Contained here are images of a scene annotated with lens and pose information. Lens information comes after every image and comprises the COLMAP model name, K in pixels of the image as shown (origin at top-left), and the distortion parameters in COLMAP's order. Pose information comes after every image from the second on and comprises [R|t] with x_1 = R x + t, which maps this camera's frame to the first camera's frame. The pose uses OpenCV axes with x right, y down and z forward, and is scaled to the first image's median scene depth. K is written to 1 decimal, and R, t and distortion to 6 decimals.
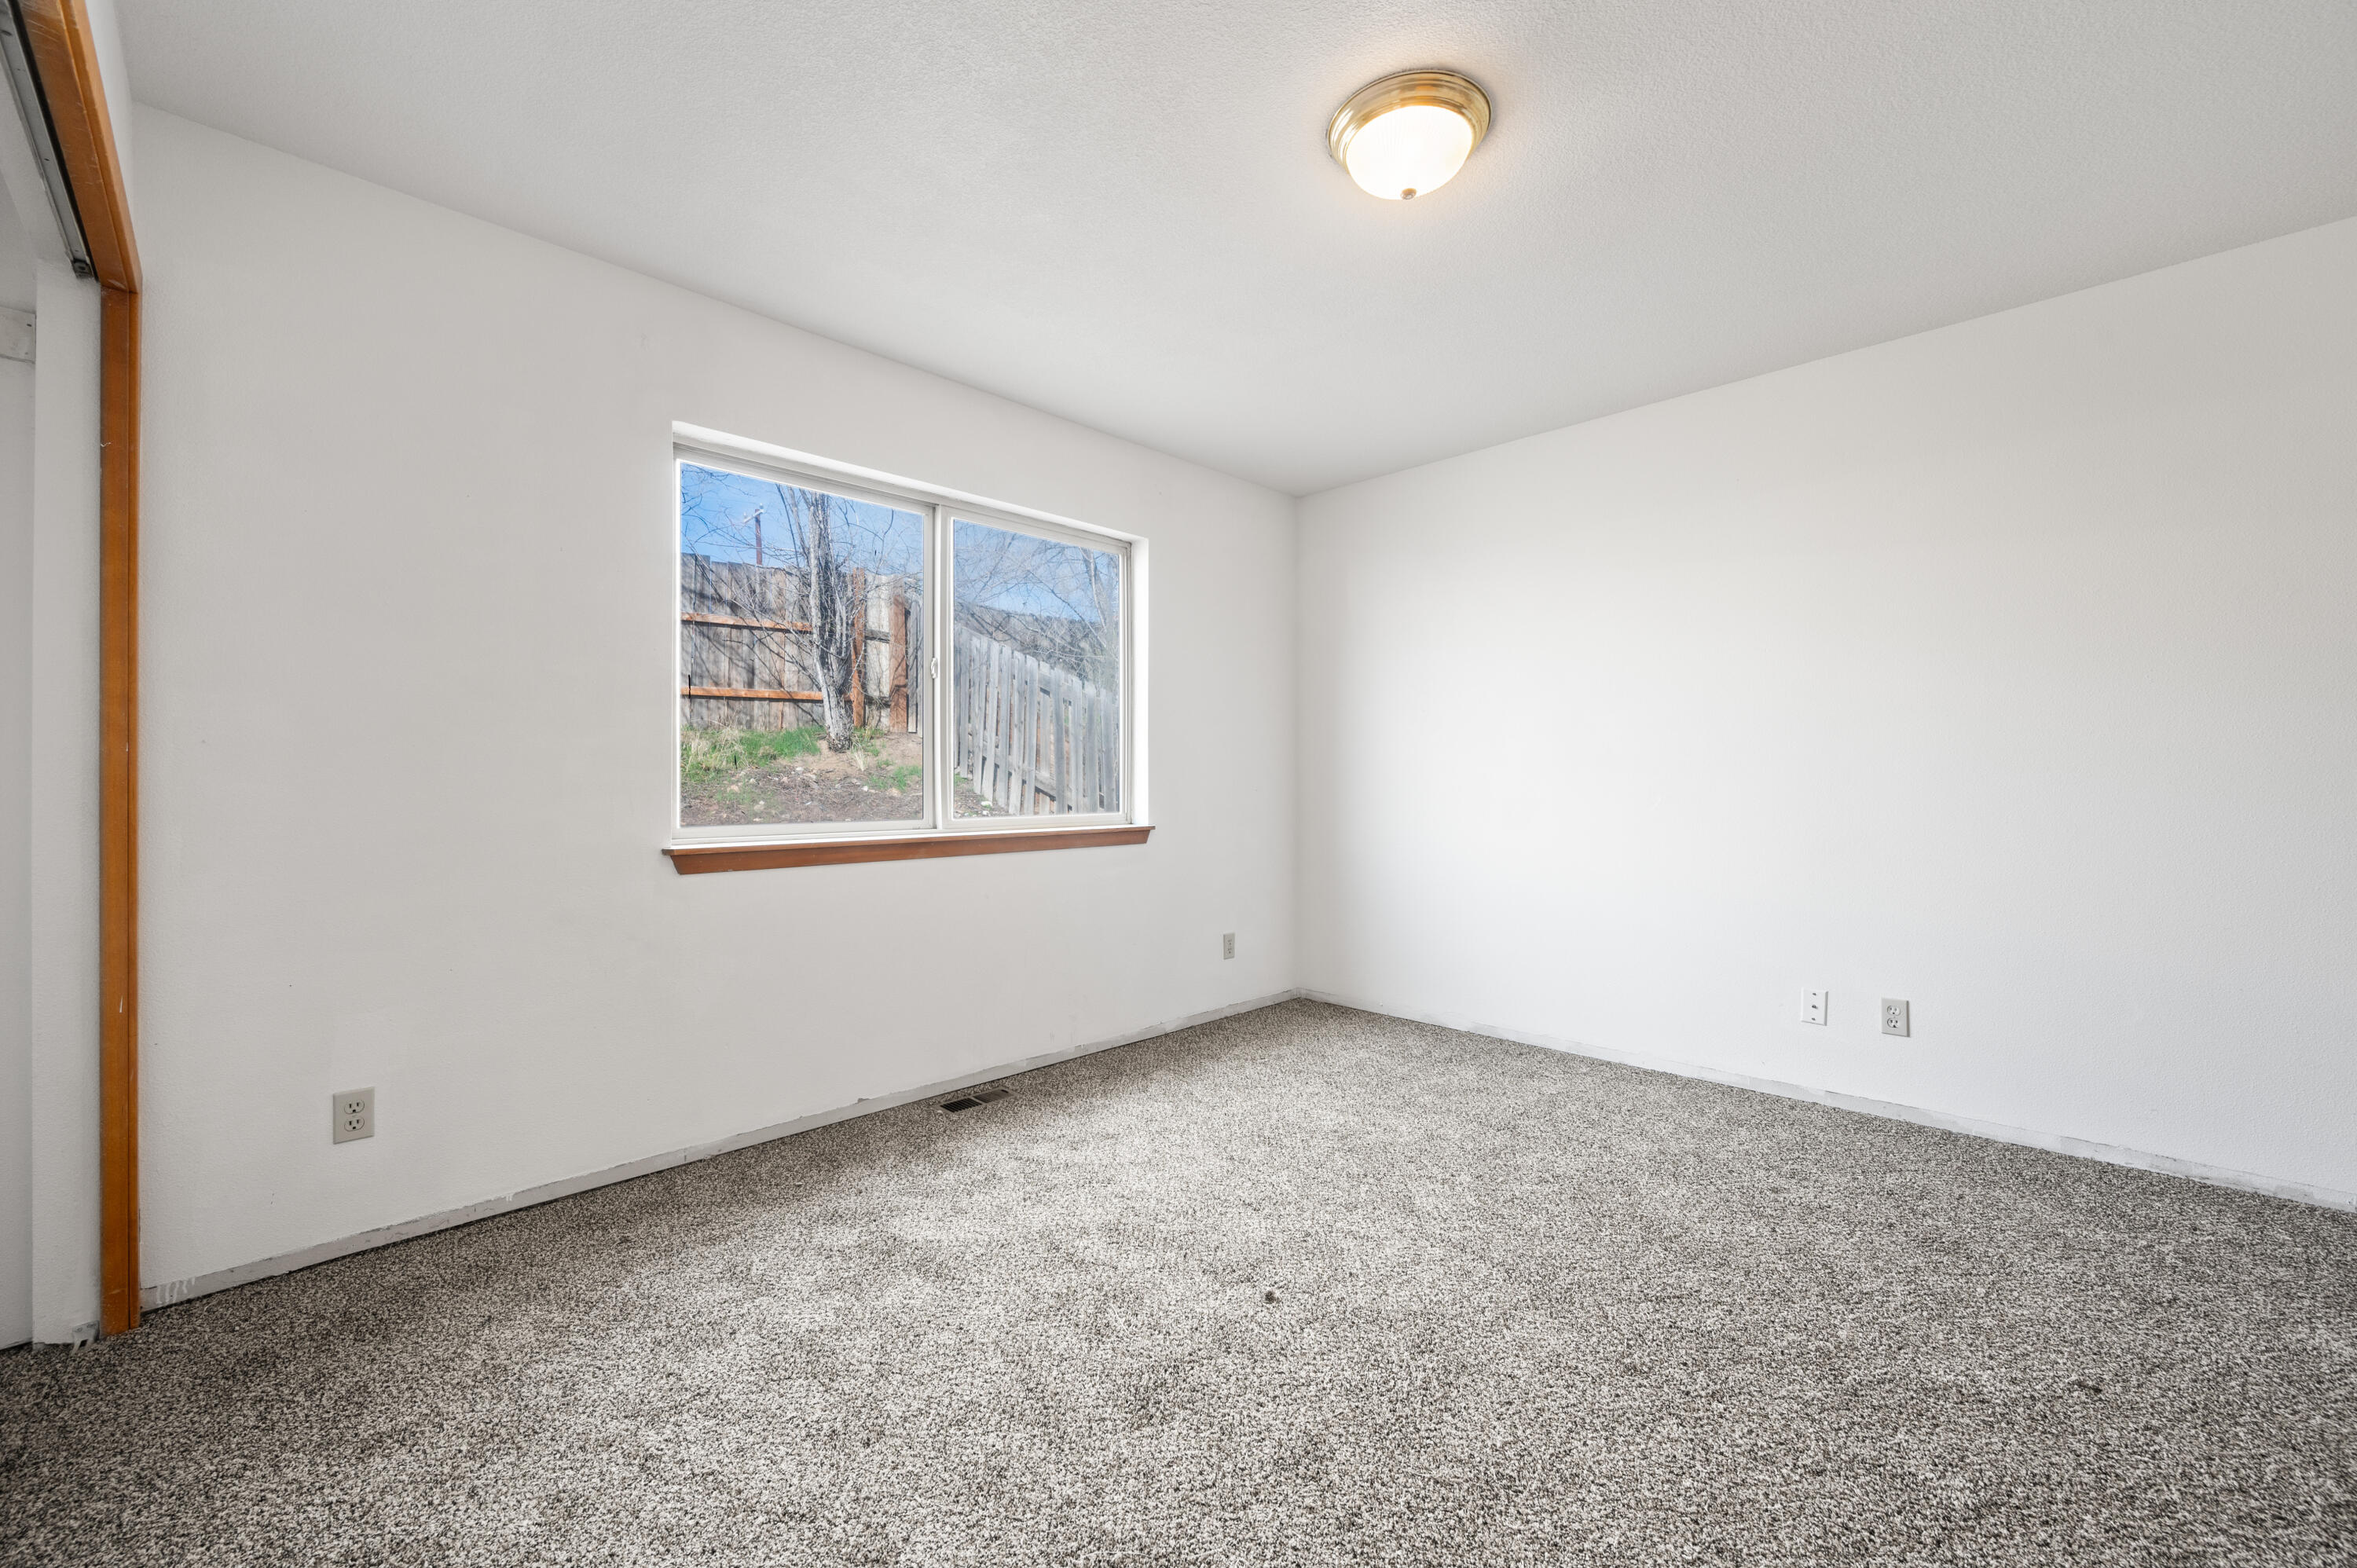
lens RADIAL K [[958.8, 0, 1175.3], [0, 958.8, 775.8], [0, 0, 1]] dist [-0.001281, -0.000100]
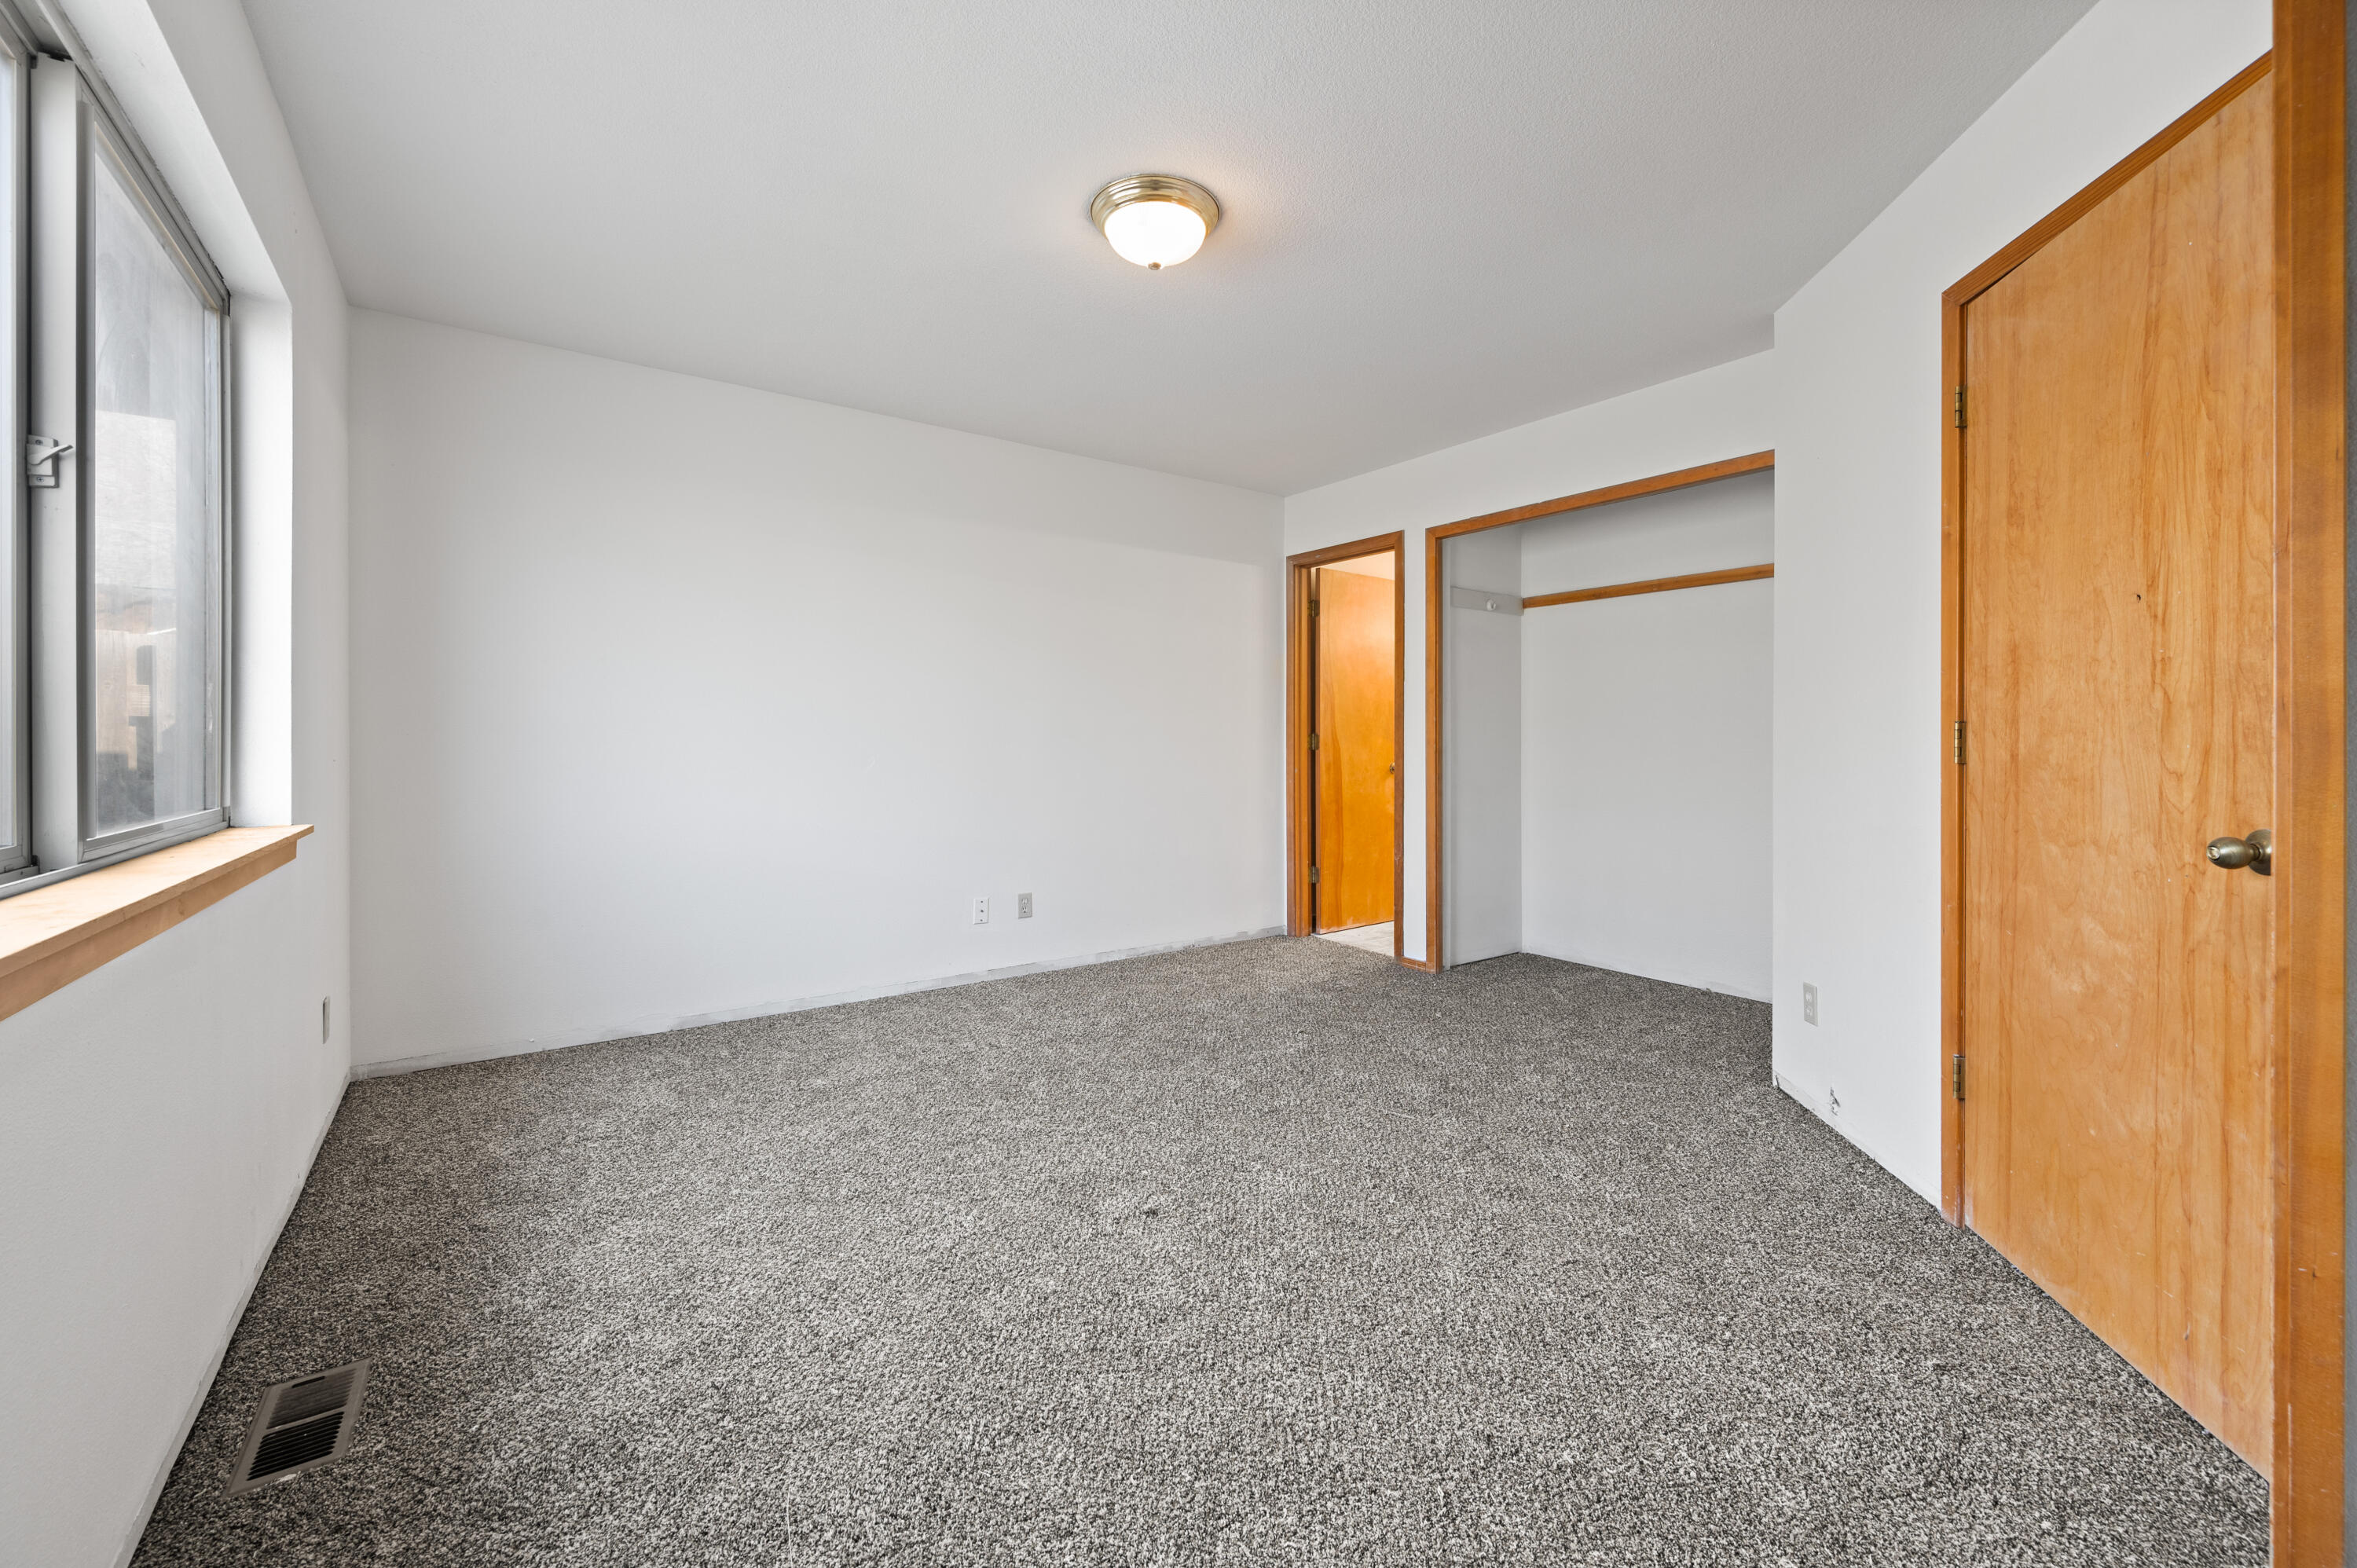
lens RADIAL K [[947.6, 0, 1185.3], [0, 947.6, 739.6], [0, 0, 1]] dist [-0.000169, 0.000101]
pose [[0.157626, -0.000132, 0.987499, -0.617225], [-0.002007, 0.999998, 0.000454, -0.004866], [-0.987497, -0.002054, 0.157626, 0.497474]]
